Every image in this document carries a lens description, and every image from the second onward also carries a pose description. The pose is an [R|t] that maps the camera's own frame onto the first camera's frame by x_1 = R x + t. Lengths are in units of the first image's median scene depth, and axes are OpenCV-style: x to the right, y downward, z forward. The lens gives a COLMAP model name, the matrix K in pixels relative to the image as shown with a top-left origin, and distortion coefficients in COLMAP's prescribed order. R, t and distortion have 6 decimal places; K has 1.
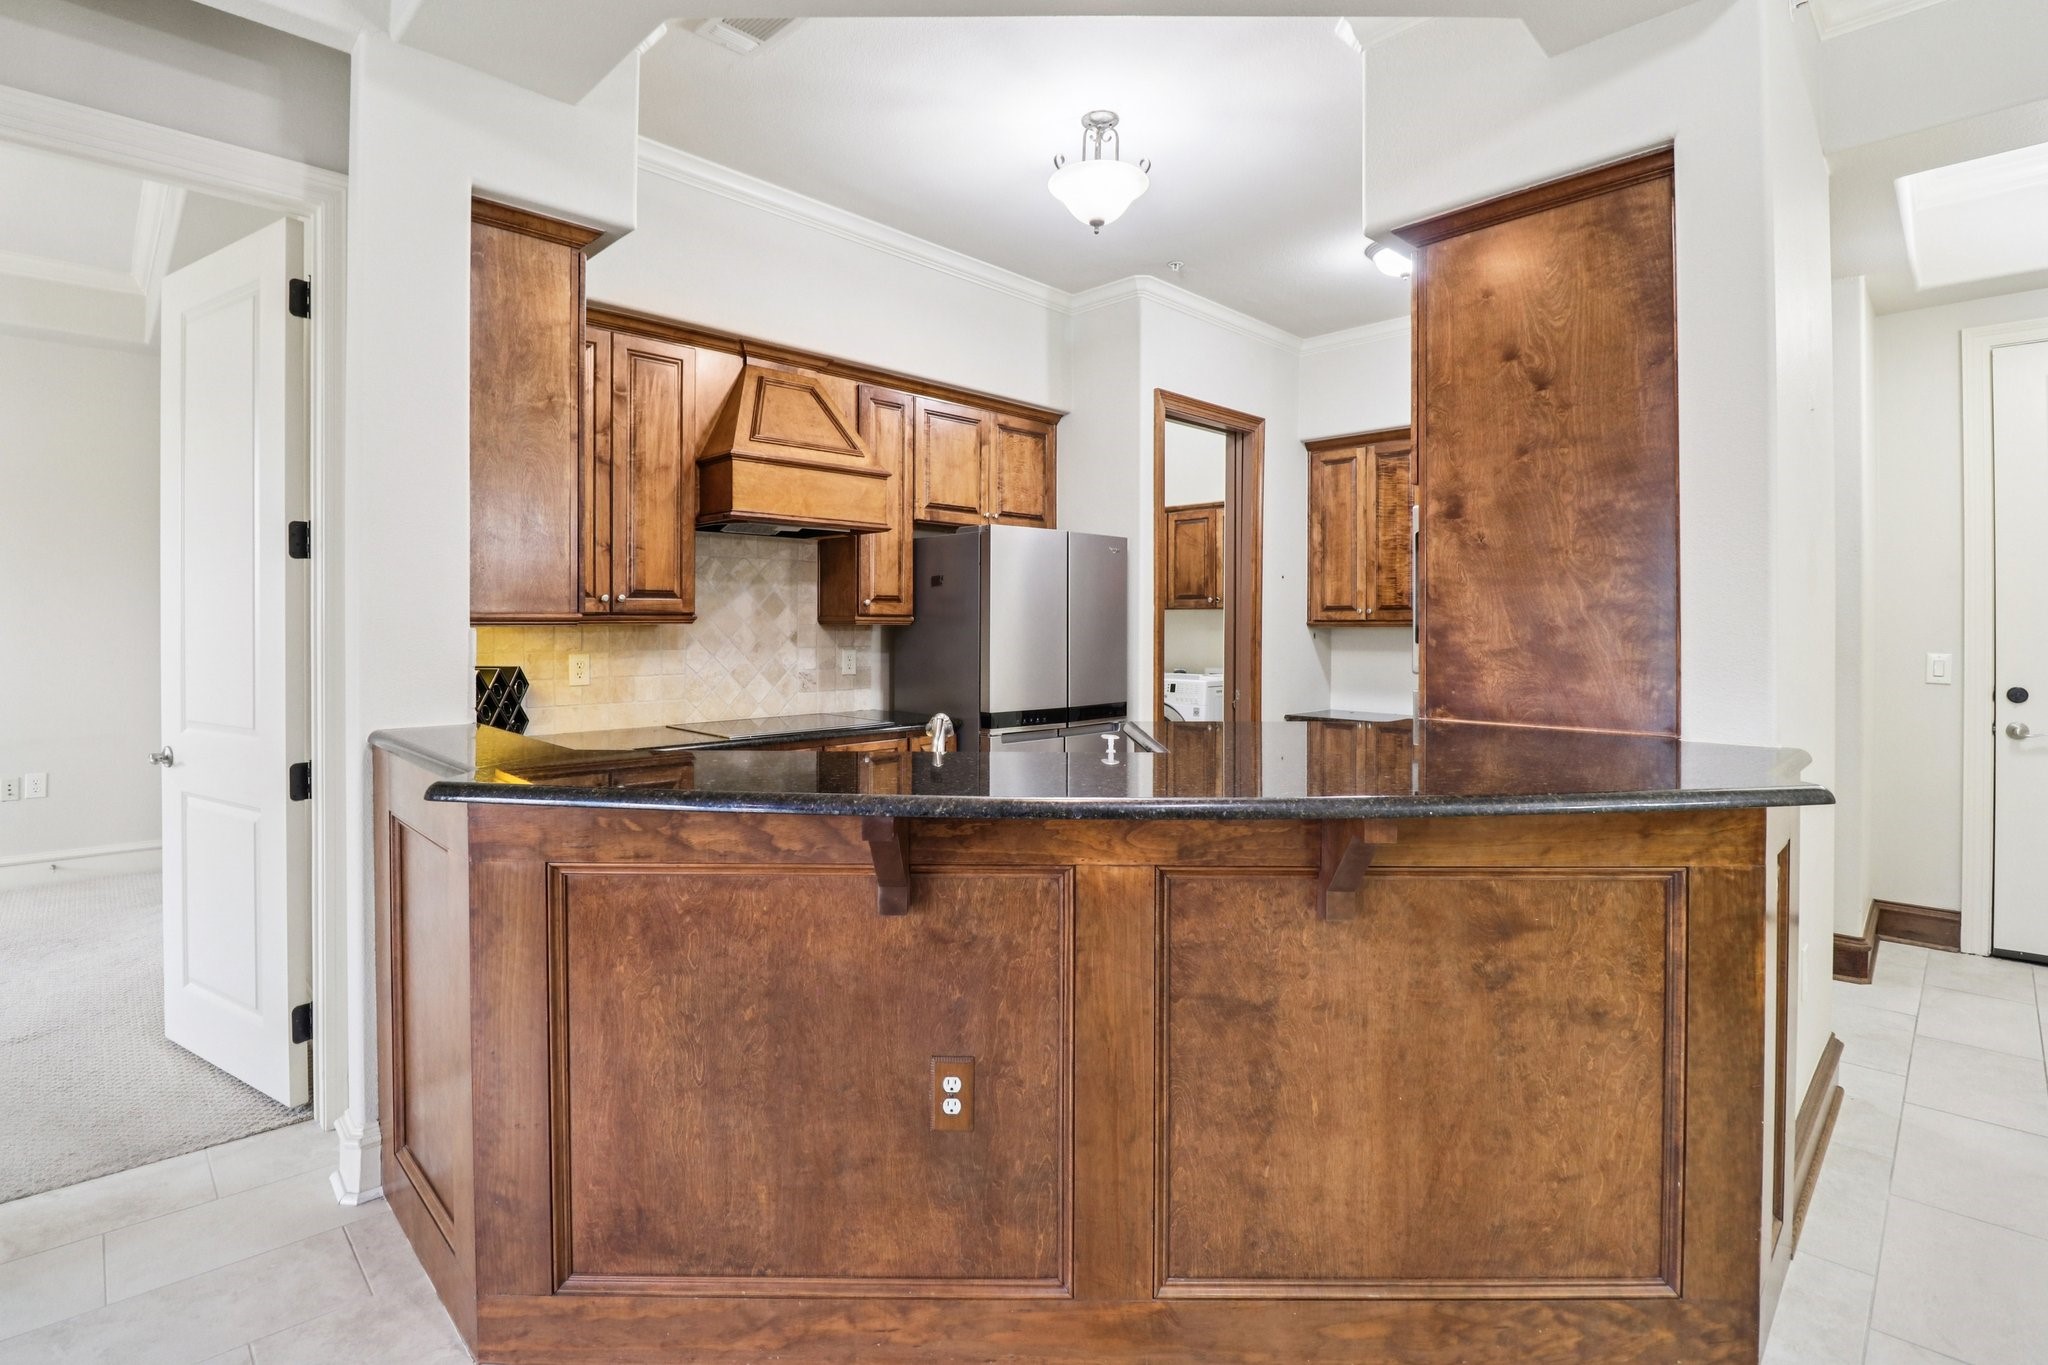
lens RADIAL K [[931.8, 0, 1046.3], [0, 931.8, 627.9], [0, 0, 1]] dist [0.002424, -0.004608]
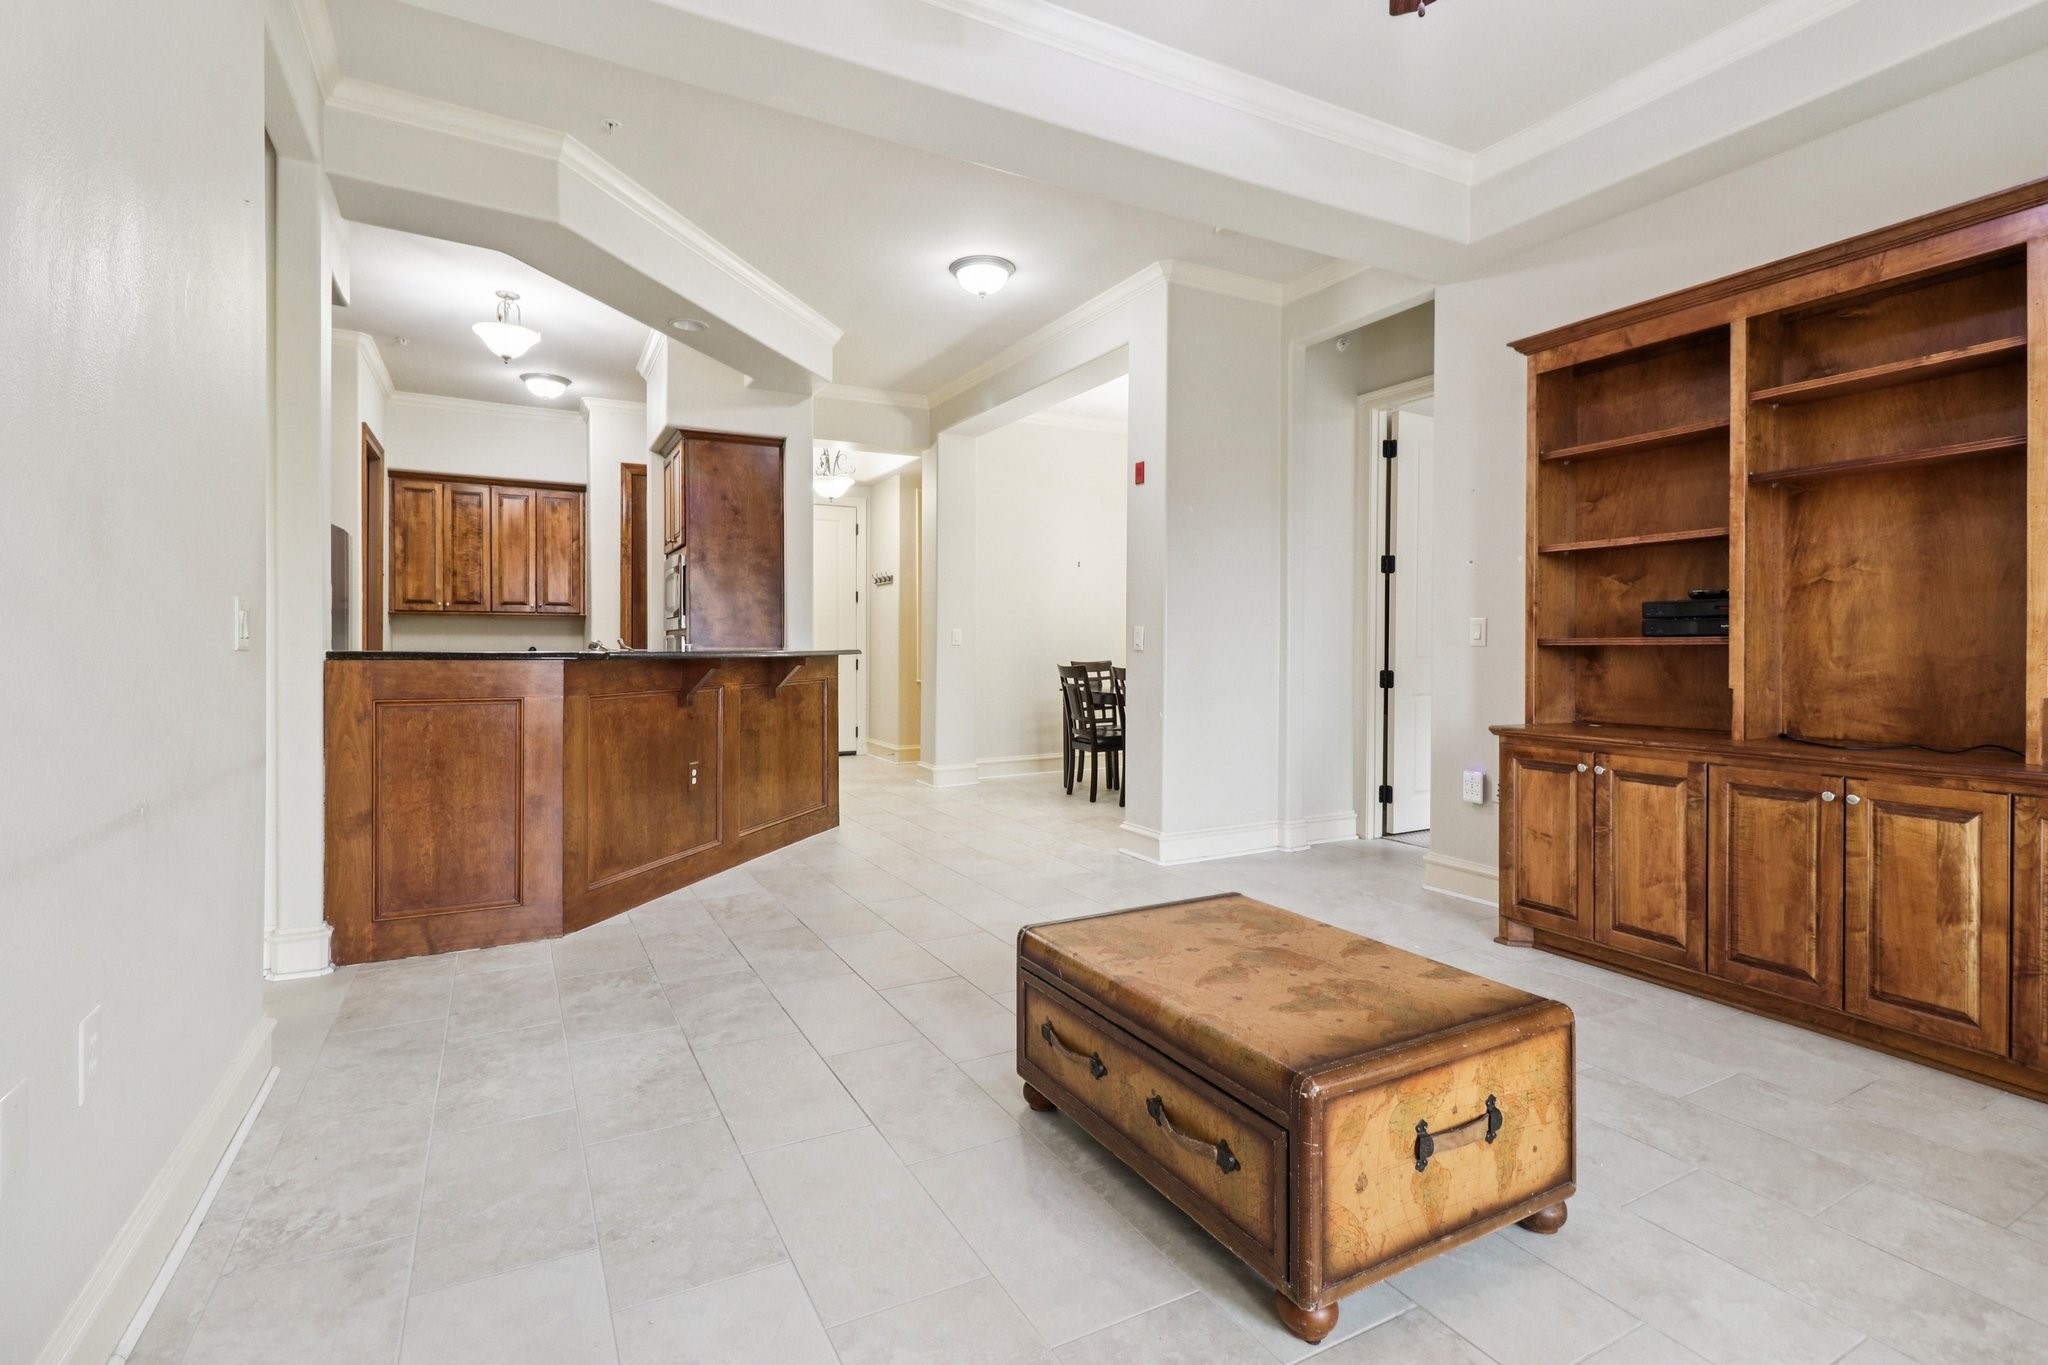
lens RADIAL K [[931.8, 0, 966.8], [0, 931.8, 657.7], [0, 0, 1]] dist [0.002424, -0.004608]
pose [[0.324294, -0.015887, 0.945823, -1.029963], [-0.000028, 0.999859, 0.016804, 0.055006], [-0.945957, -0.005476, 0.324247, -0.252599]]
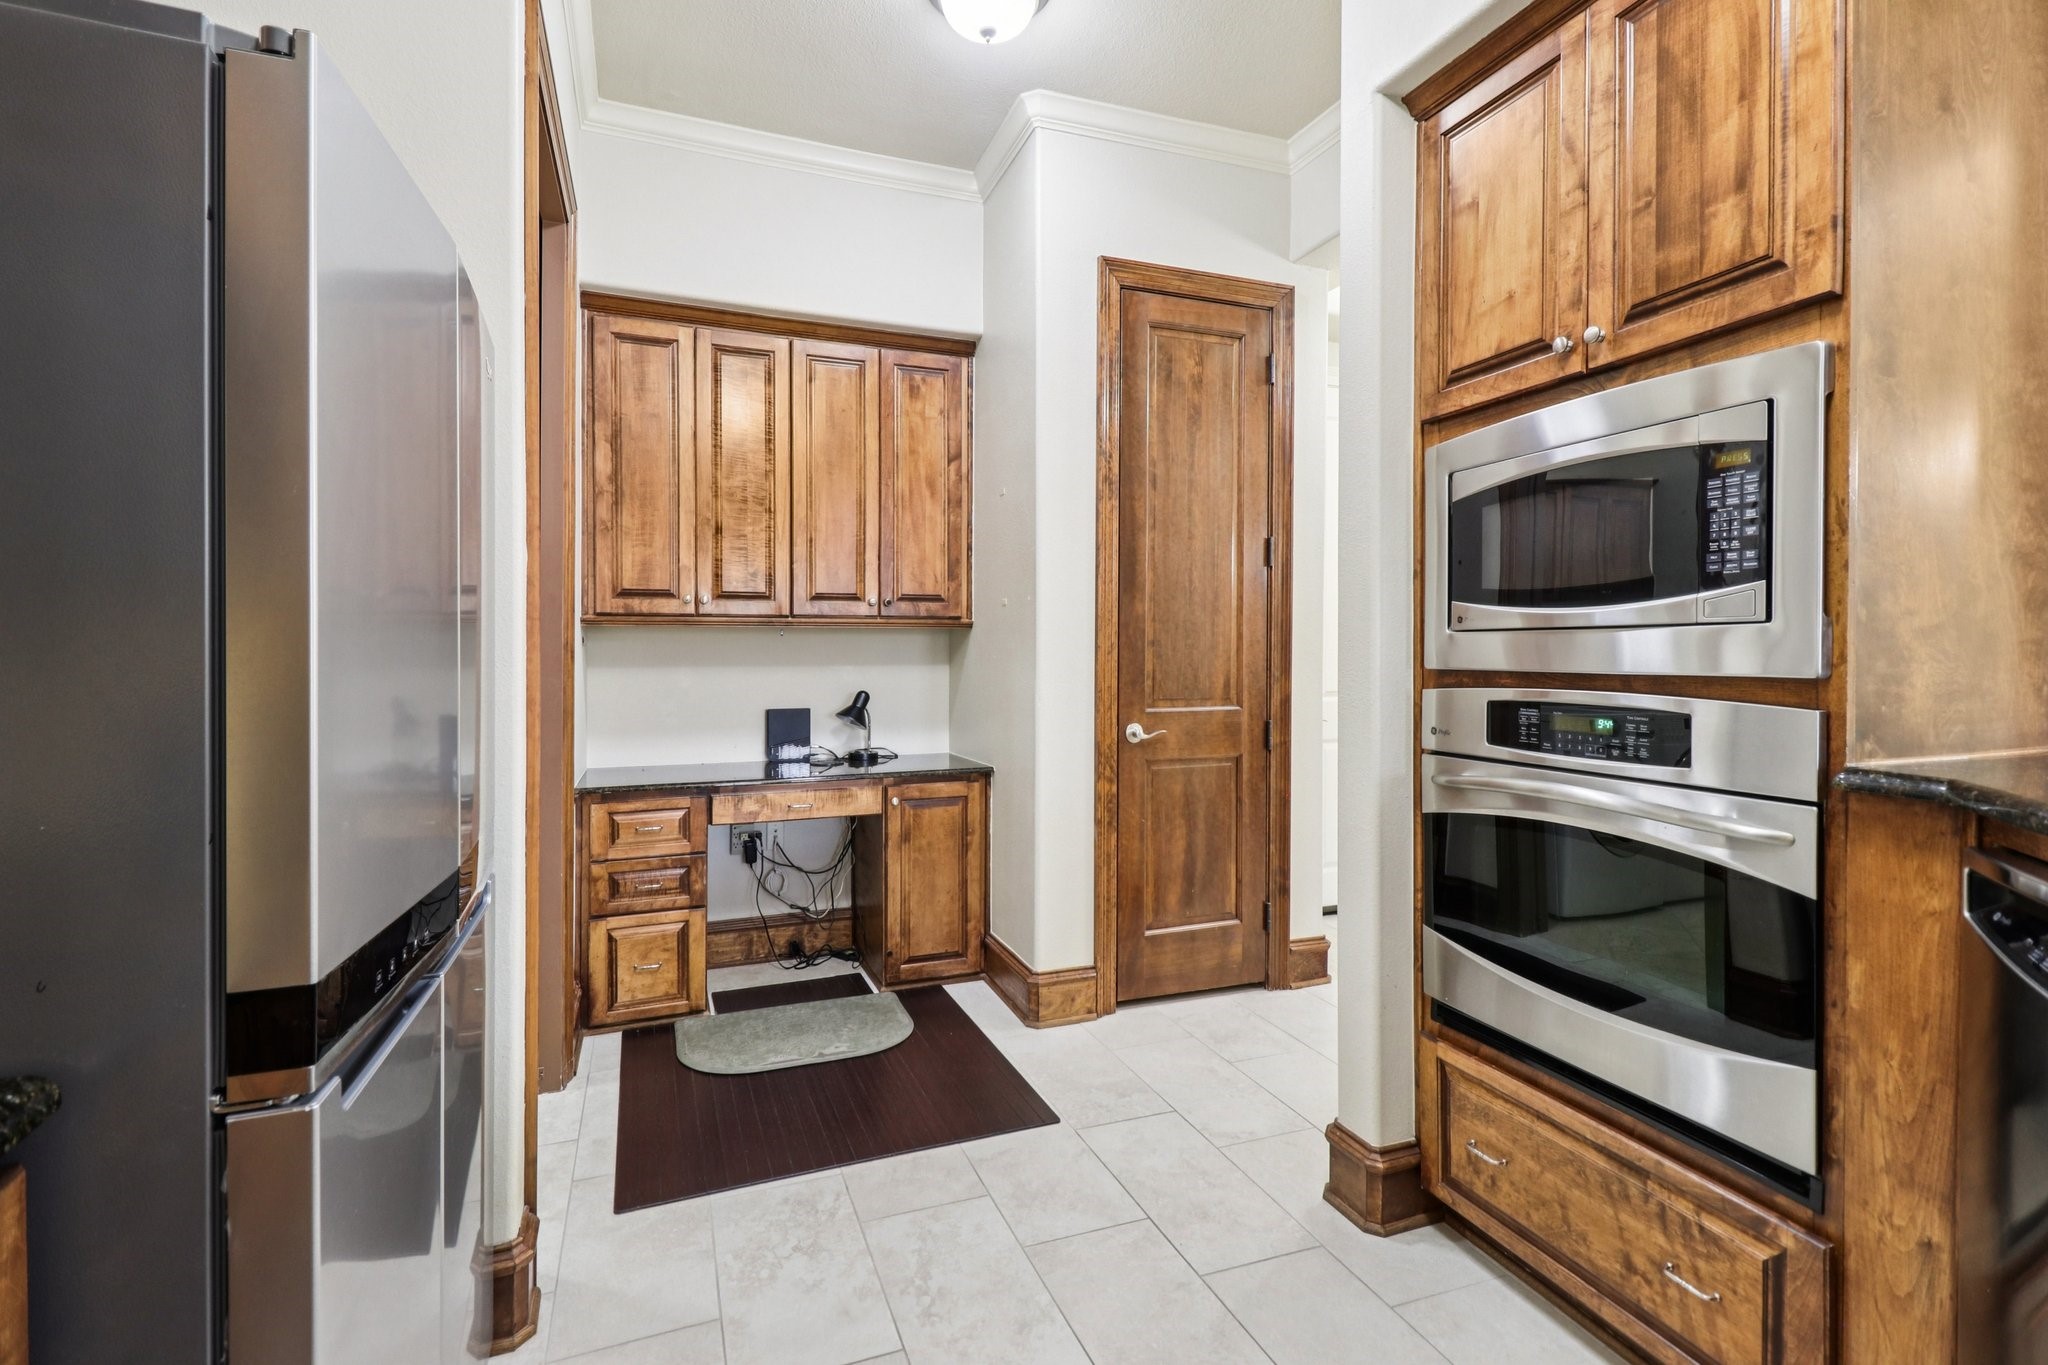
lens RADIAL K [[931.8, 0, 966.7], [0, 931.8, 657.2], [0, 0, 1]] dist [0.002424, -0.004608]
pose [[0.445518, -0.010122, 0.895216, -0.179459], [0.005447, 0.999948, 0.008595, 0.022498], [-0.895256, 0.001047, 0.445550, 0.833665]]
